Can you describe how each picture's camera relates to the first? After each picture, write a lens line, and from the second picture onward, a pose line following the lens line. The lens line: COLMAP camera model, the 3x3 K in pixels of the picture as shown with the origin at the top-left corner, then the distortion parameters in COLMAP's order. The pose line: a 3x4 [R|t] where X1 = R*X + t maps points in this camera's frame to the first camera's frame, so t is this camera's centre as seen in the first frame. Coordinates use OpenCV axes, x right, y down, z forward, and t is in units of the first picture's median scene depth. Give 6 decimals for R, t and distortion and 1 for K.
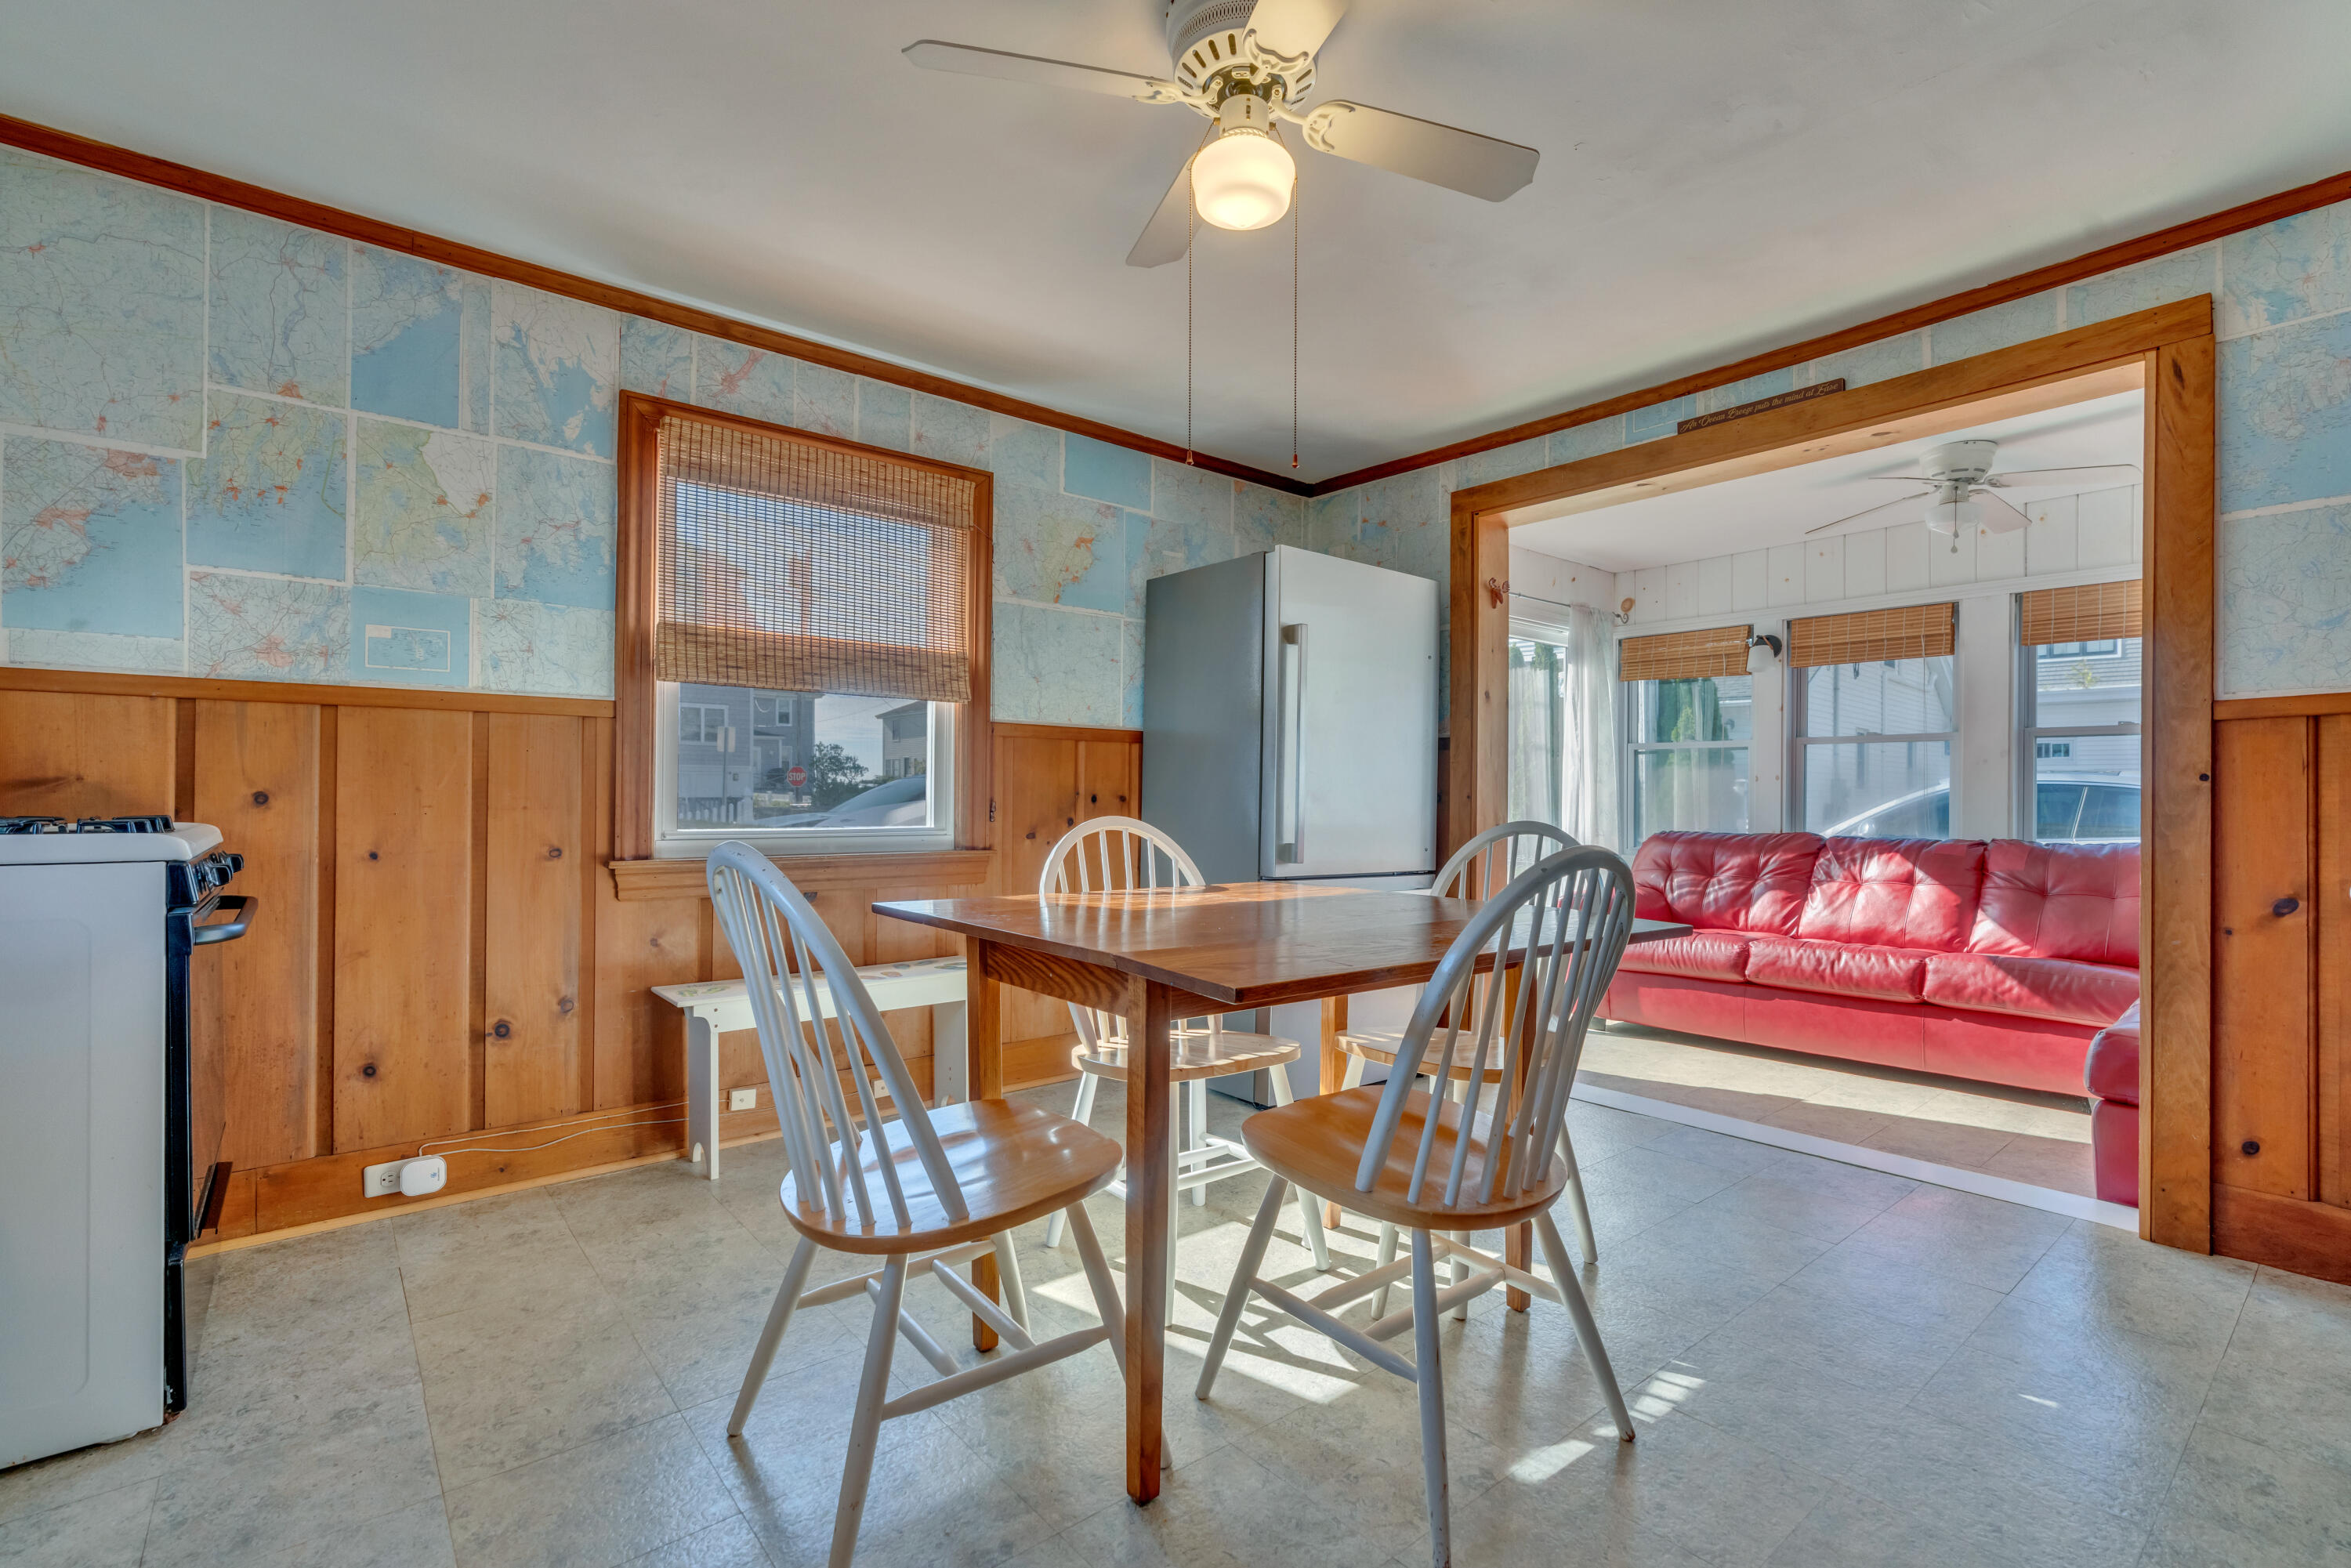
lens RADIAL K [[1060.0, 0, 1186.3], [0, 1060.0, 800.6], [0, 0, 1]] dist [-0.011474, 0.005748]
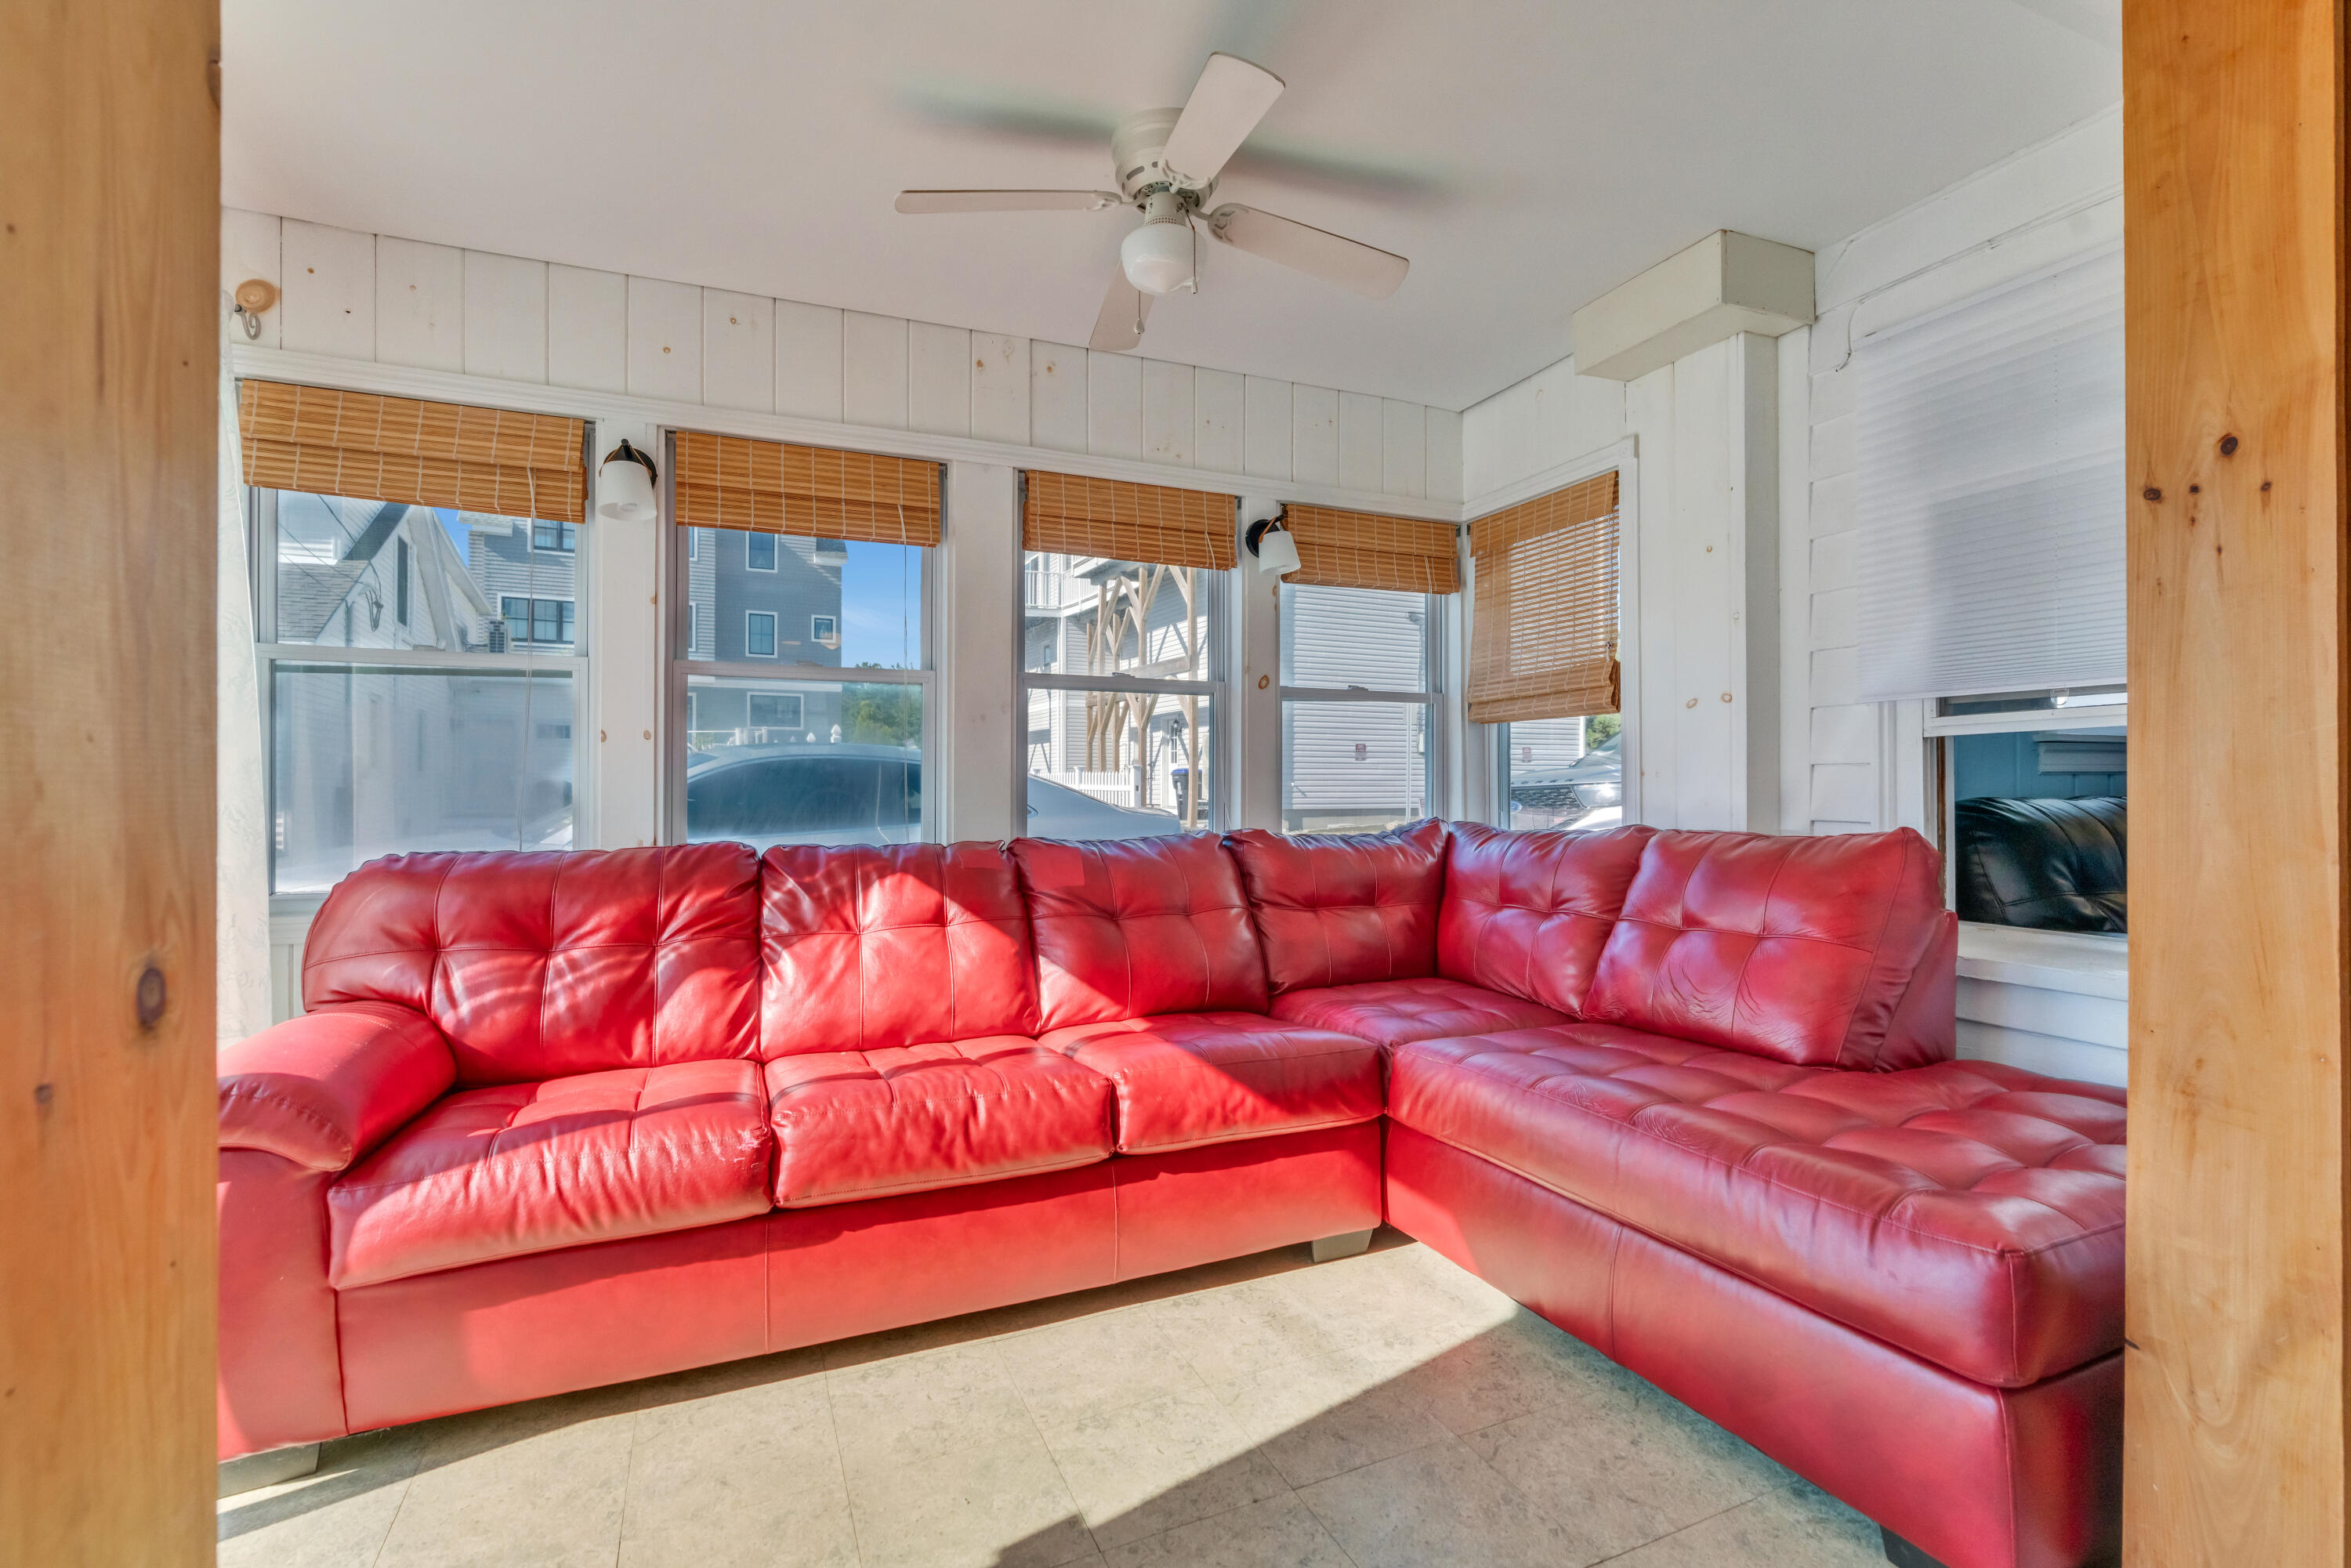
lens RADIAL K [[1060.0, 0, 1182.3], [0, 1060.0, 781.8], [0, 0, 1]] dist [-0.011474, 0.005748]
pose [[0.283985, -0.003992, 0.958821, 0.168848], [0.004512, 0.999986, 0.002827, 0.000204], [-0.958818, 0.003523, 0.283998, 0.701166]]
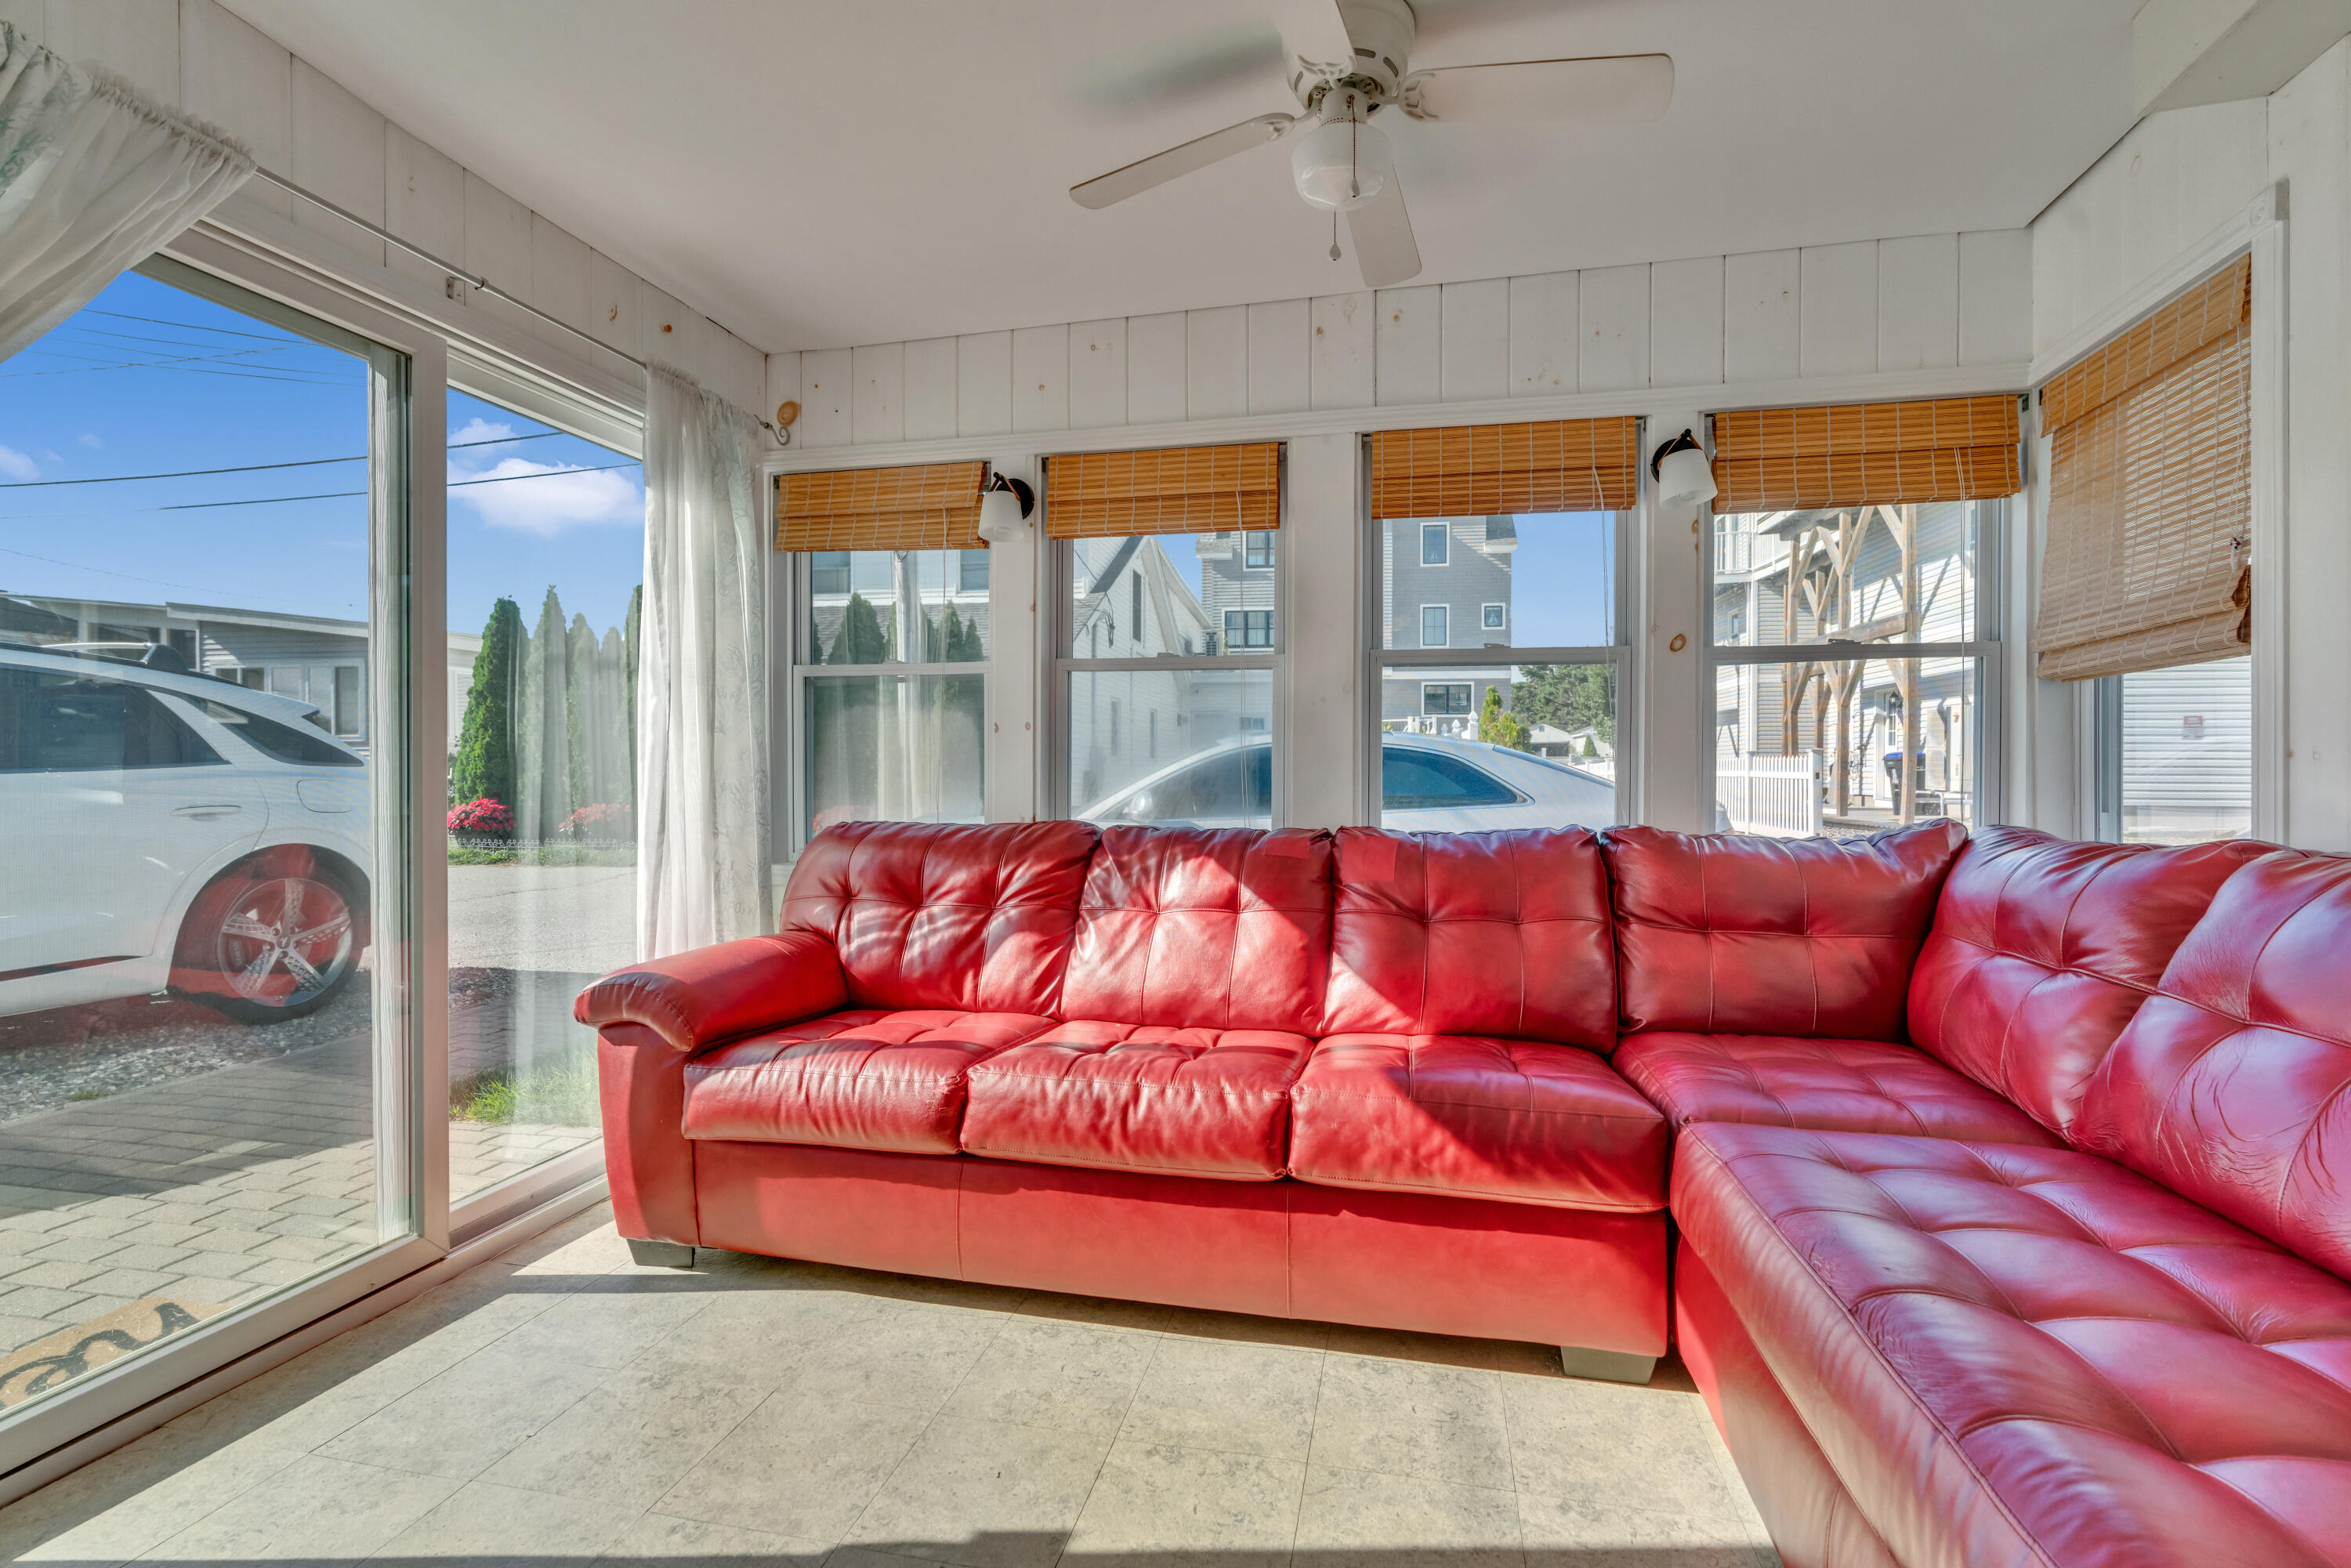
lens RADIAL K [[1060.0, 0, 1189.0], [0, 1060.0, 776.6], [0, 0, 1]] dist [-0.011474, 0.005748]
pose [[0.798381, -0.007760, 0.602103, 0.319666], [0.003702, 0.999961, 0.007980, 0.001973], [-0.602141, -0.004142, 0.798379, 0.551369]]
